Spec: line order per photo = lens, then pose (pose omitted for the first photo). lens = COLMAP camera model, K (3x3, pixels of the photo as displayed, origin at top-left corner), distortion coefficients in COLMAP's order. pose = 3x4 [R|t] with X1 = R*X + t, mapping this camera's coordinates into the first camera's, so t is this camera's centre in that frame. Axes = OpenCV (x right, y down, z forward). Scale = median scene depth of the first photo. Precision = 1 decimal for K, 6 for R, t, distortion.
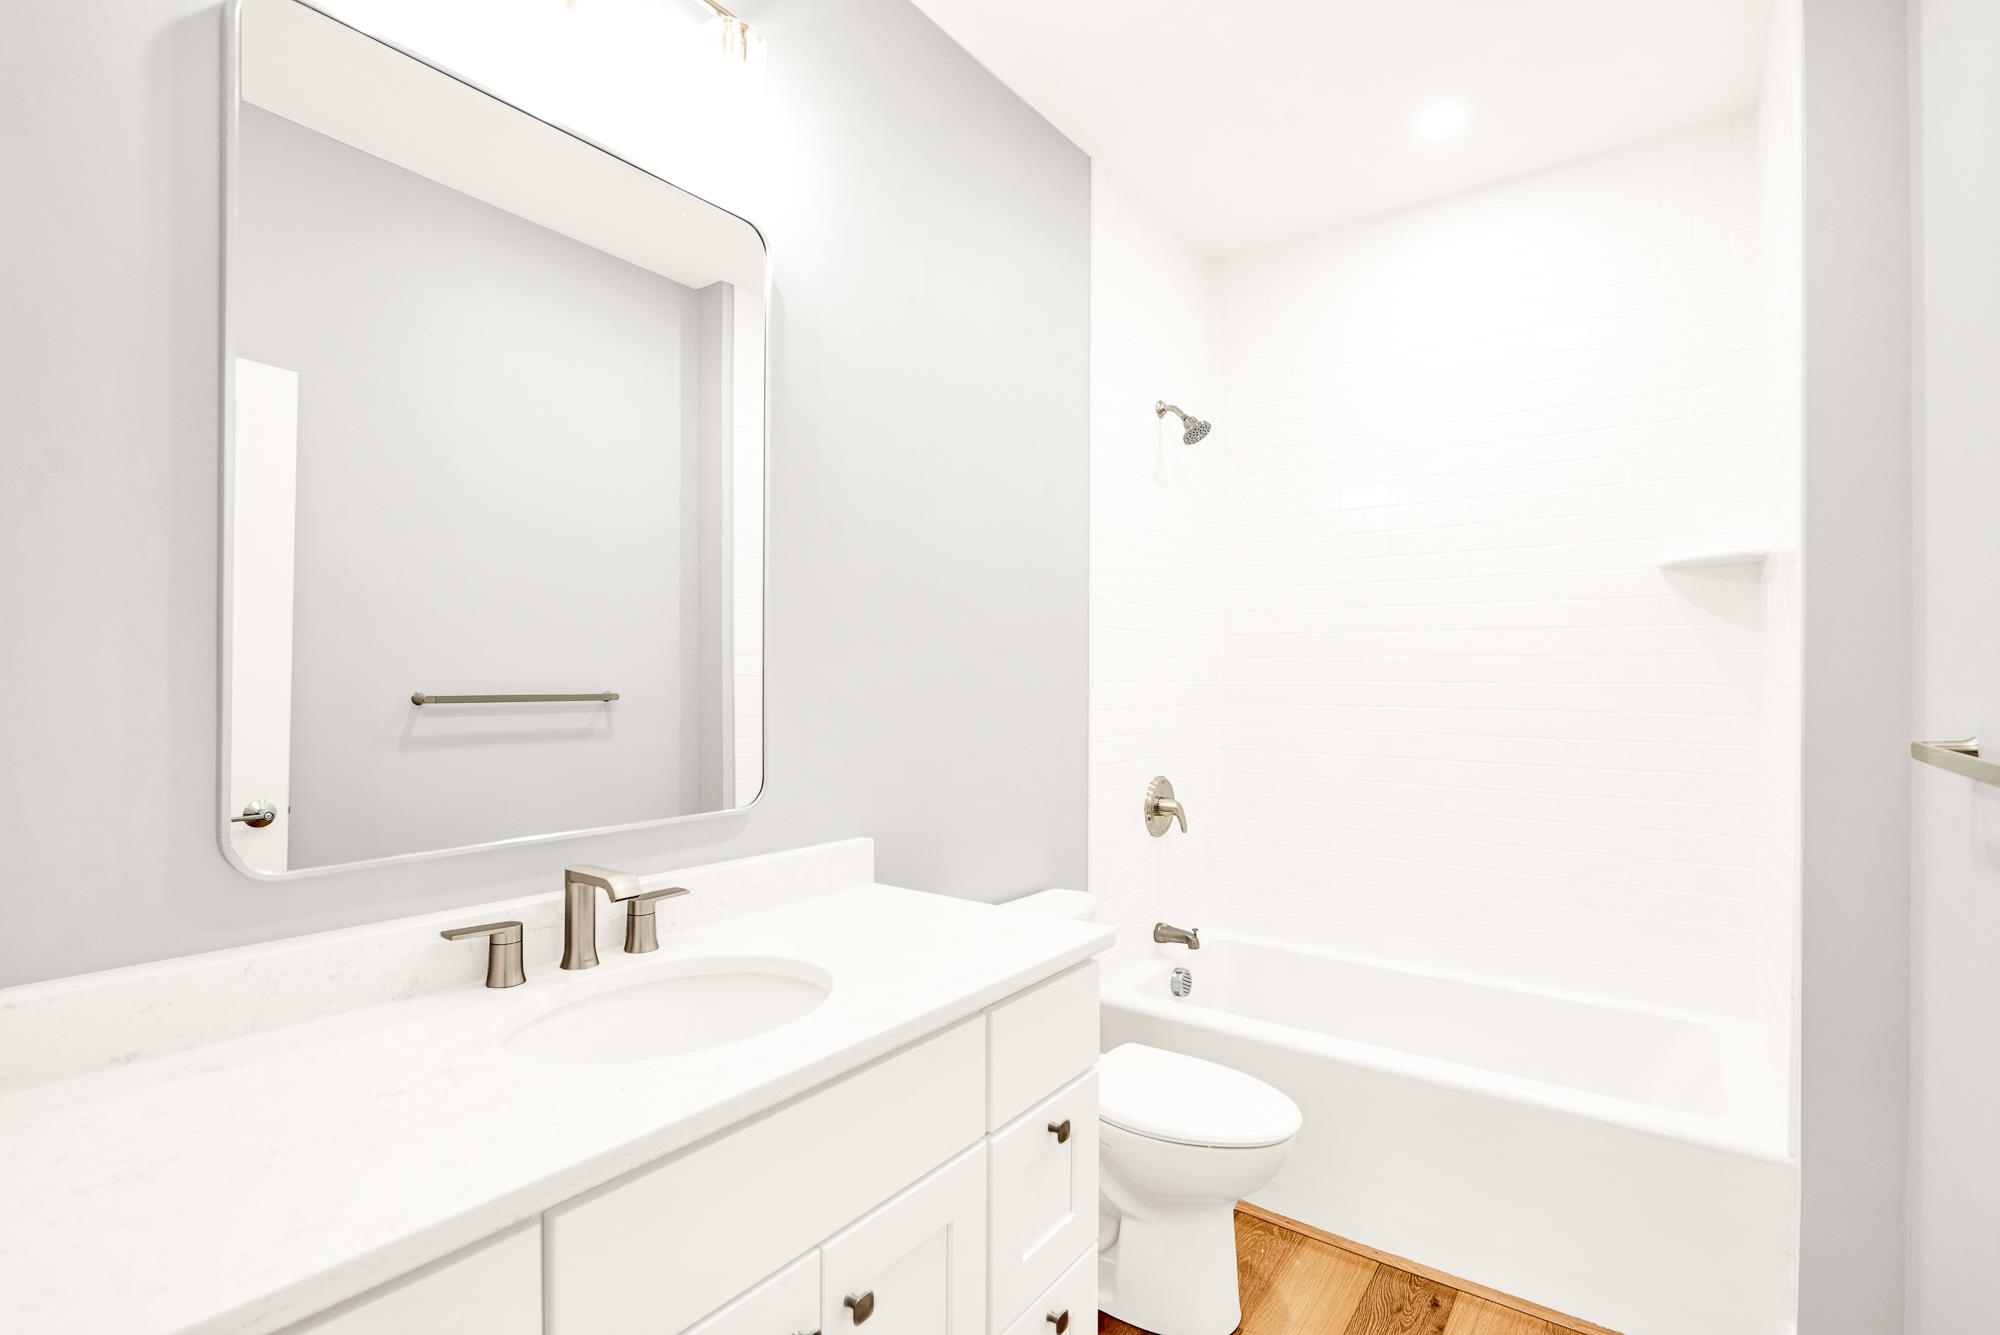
lens RADIAL K [[938.3, 0, 996.7], [0, 938.3, 675.4], [0, 0, 1]] dist [-0.010177, 0.001483]
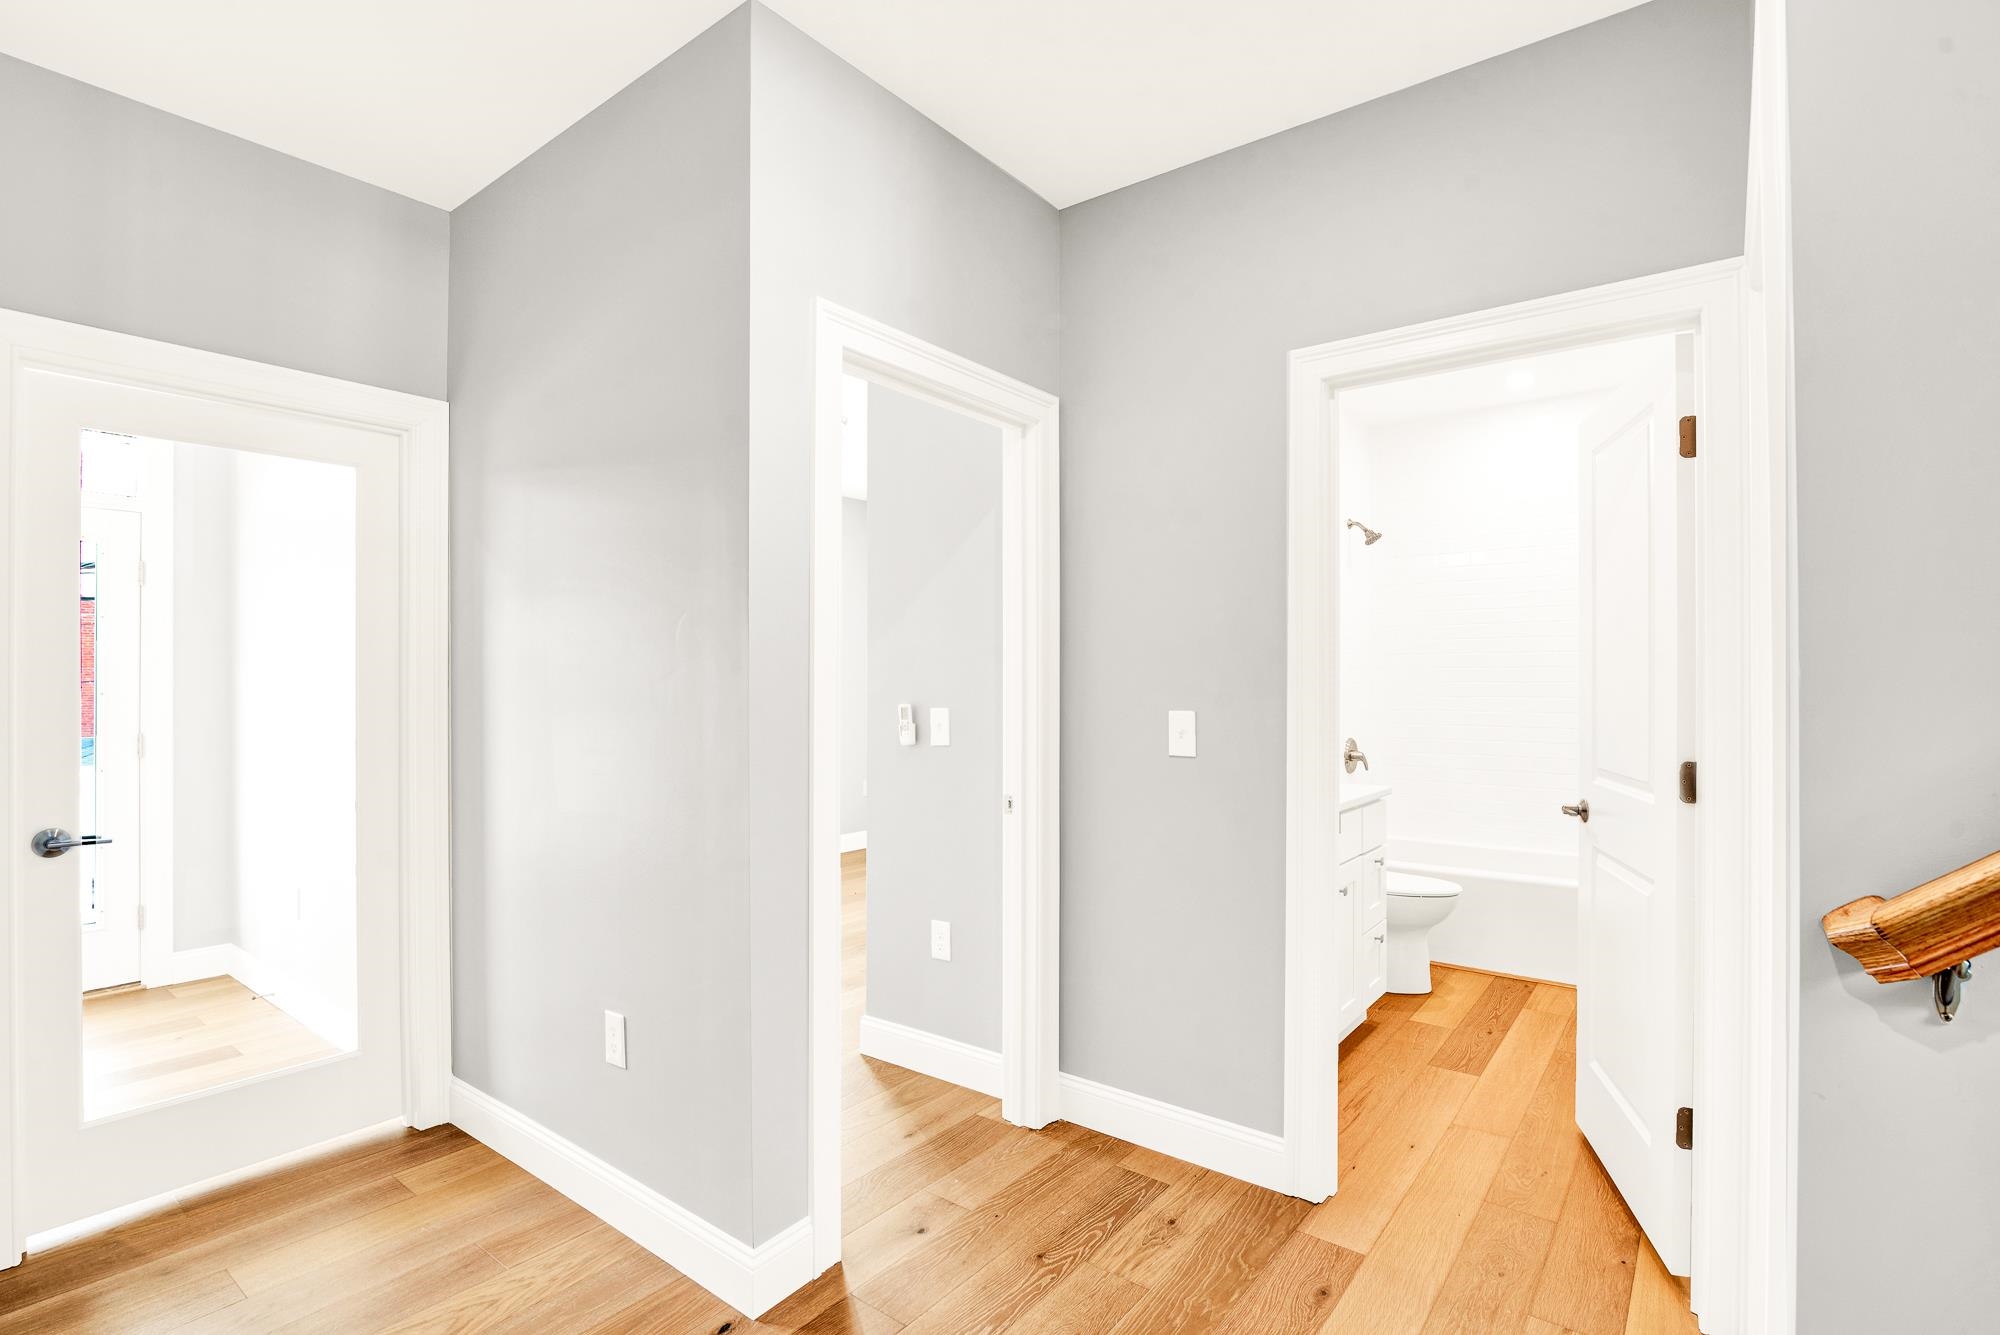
lens RADIAL K [[938.3, 0, 1004.0], [0, 938.3, 685.7], [0, 0, 1]] dist [-0.010177, 0.001483]
pose [[0.999387, -0.015936, -0.031181, -0.414044], [0.016053, 0.999865, 0.003525, -0.003862], [0.031121, -0.004024, 0.999508, -0.745627]]
